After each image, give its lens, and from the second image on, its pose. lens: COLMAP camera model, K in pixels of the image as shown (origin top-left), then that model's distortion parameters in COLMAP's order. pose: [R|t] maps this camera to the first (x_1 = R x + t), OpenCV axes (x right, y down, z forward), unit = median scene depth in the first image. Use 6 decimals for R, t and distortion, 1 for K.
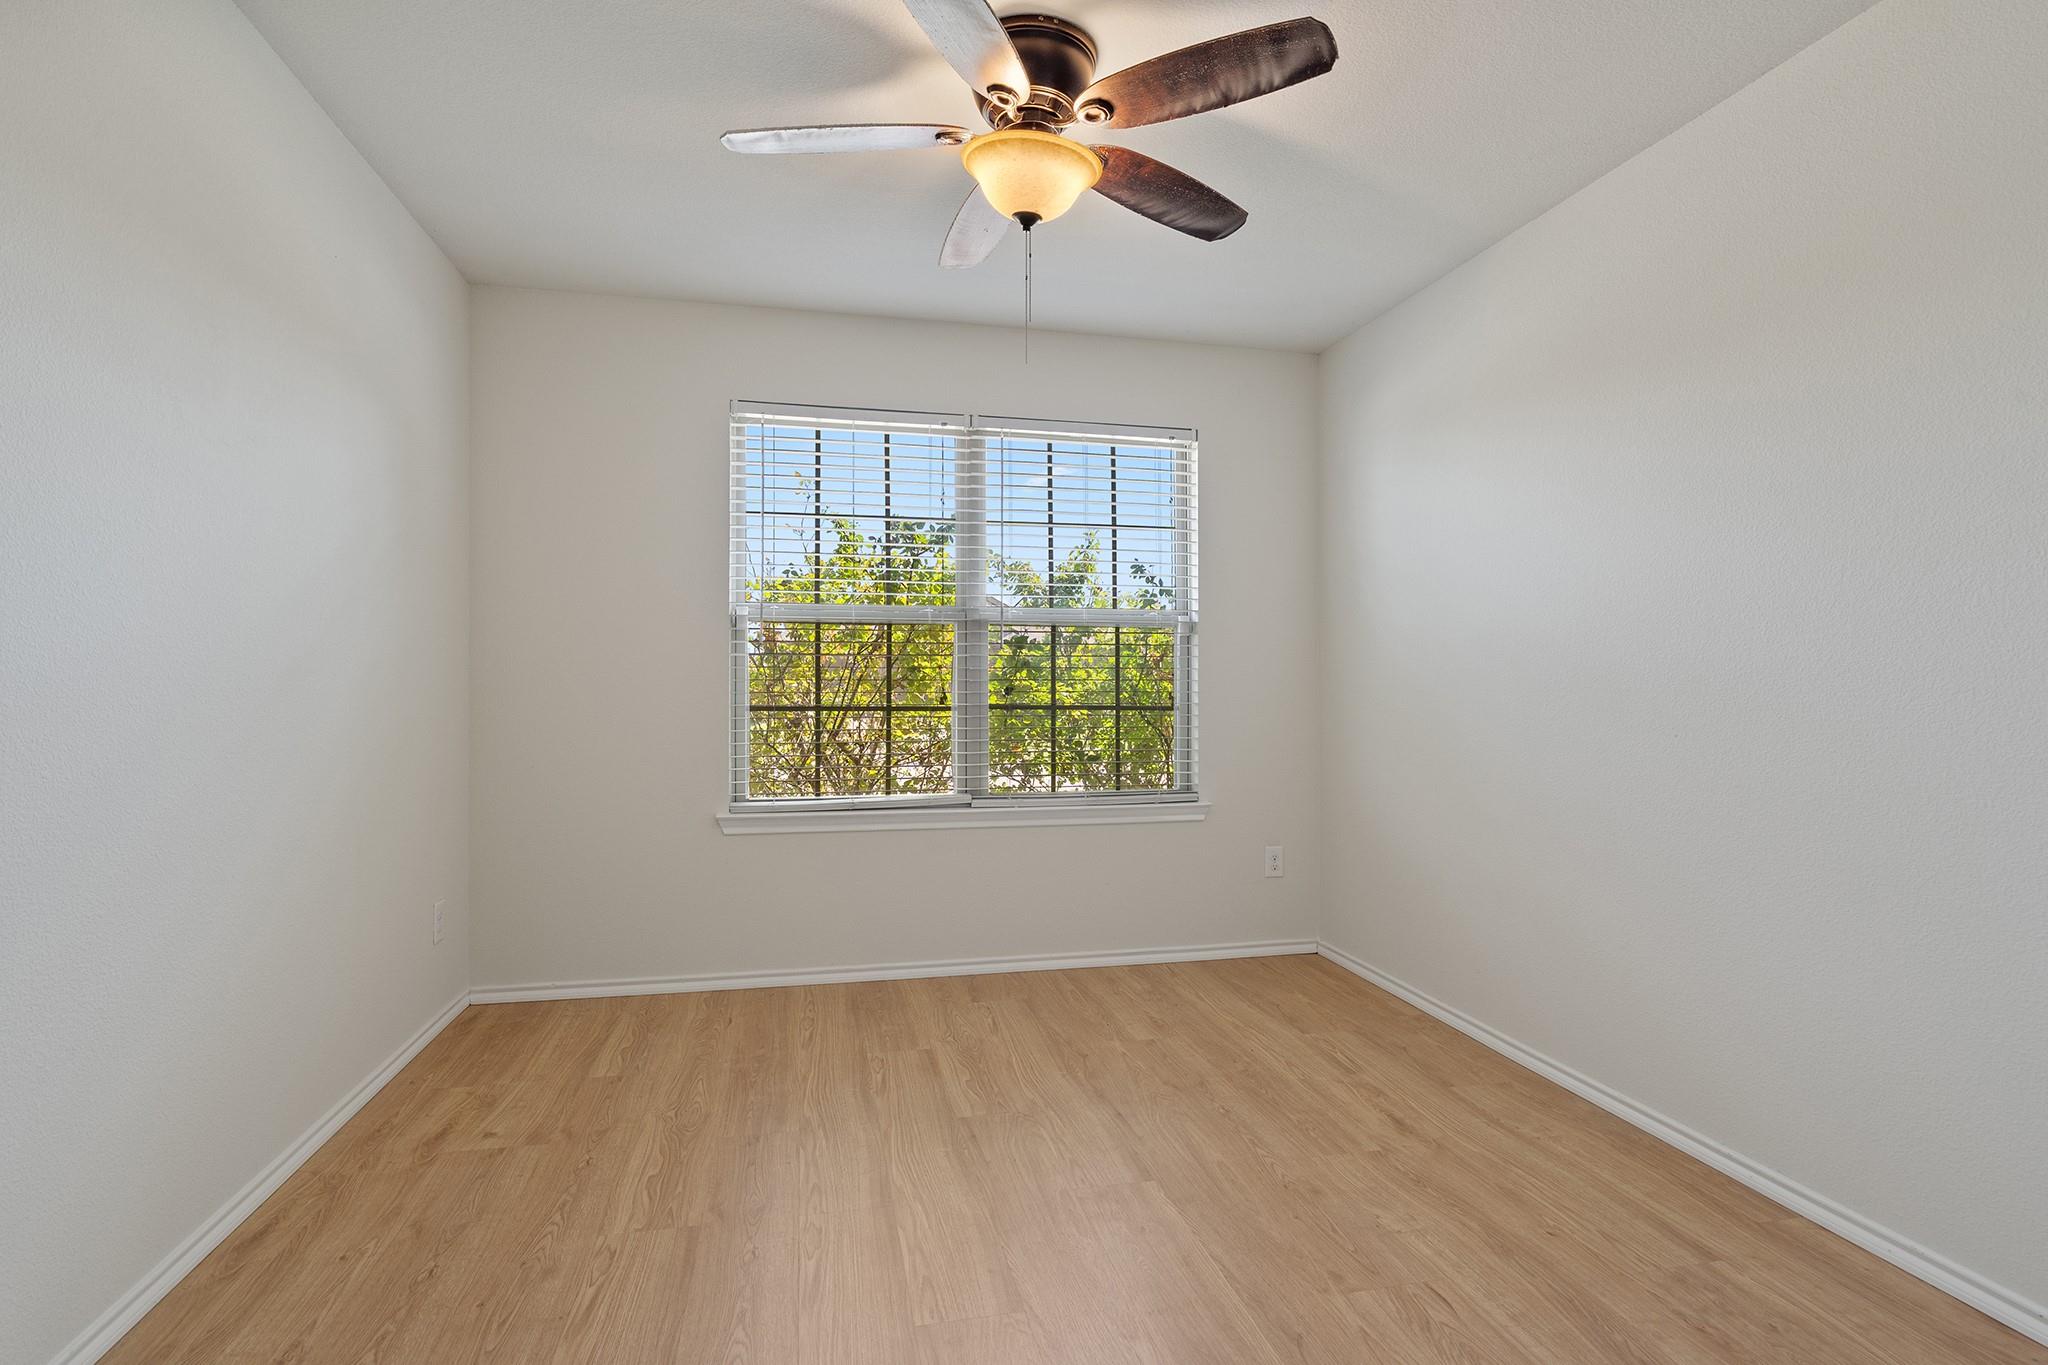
lens RADIAL K [[991.9, 0, 1049.8], [0, 991.9, 687.8], [0, 0, 1]] dist [-0.001136, 0.000920]
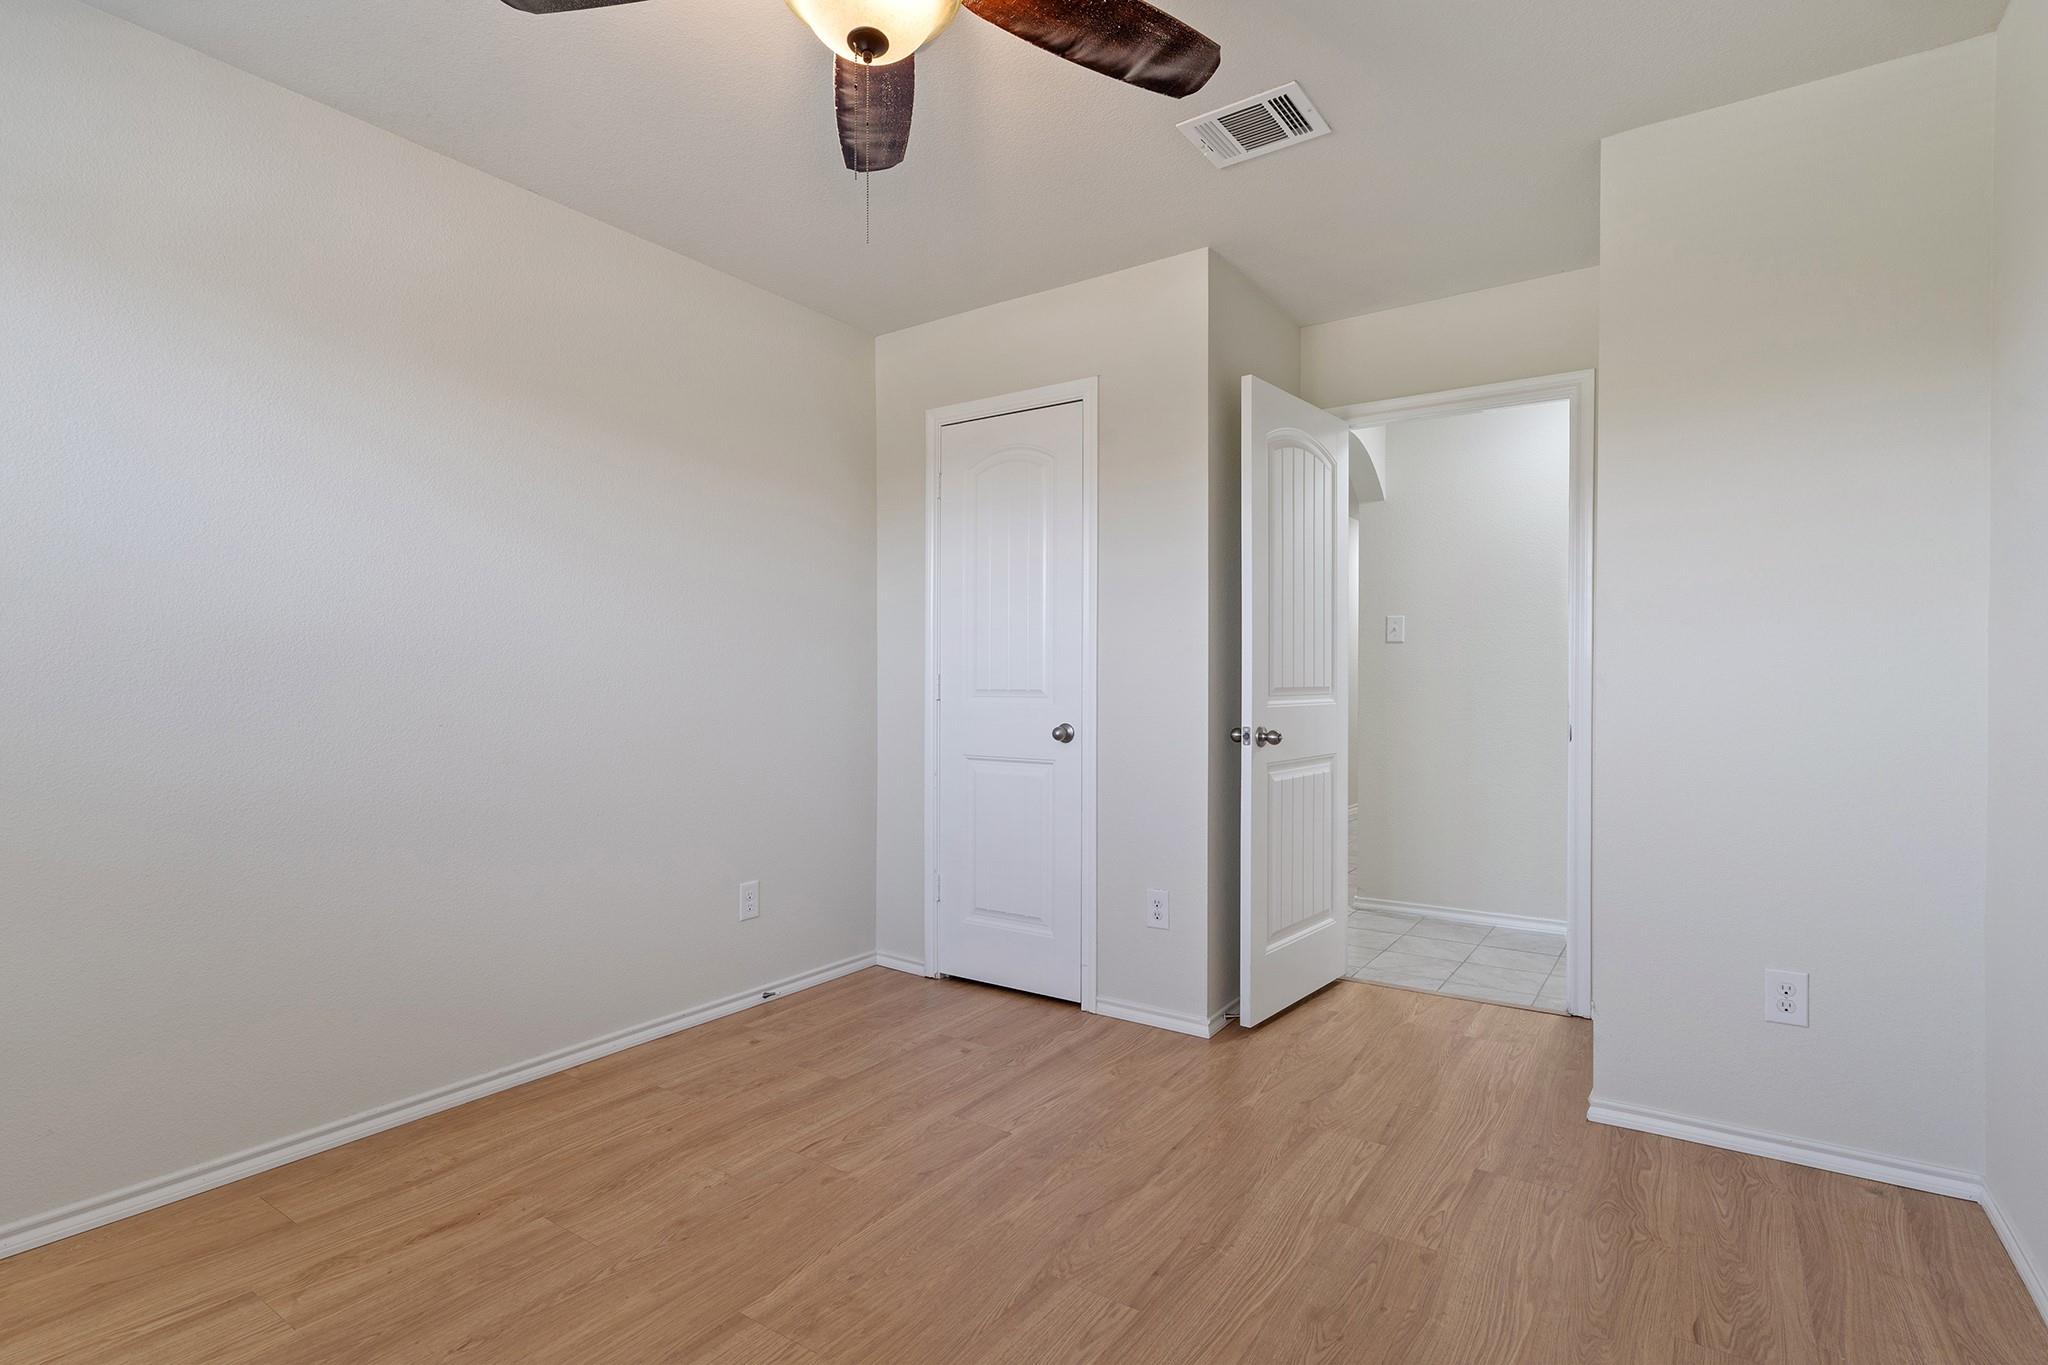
lens RADIAL K [[992.2, 0, 1024.0], [0, 992.2, 682.5], [0, 0, 1]] dist [-0.000051, 0.000495]
pose [[-0.665462, -0.007769, 0.746391, -0.628326], [-0.002684, 0.999964, 0.008015, -0.004961], [-0.746427, 0.003331, -0.665459, 1.366646]]
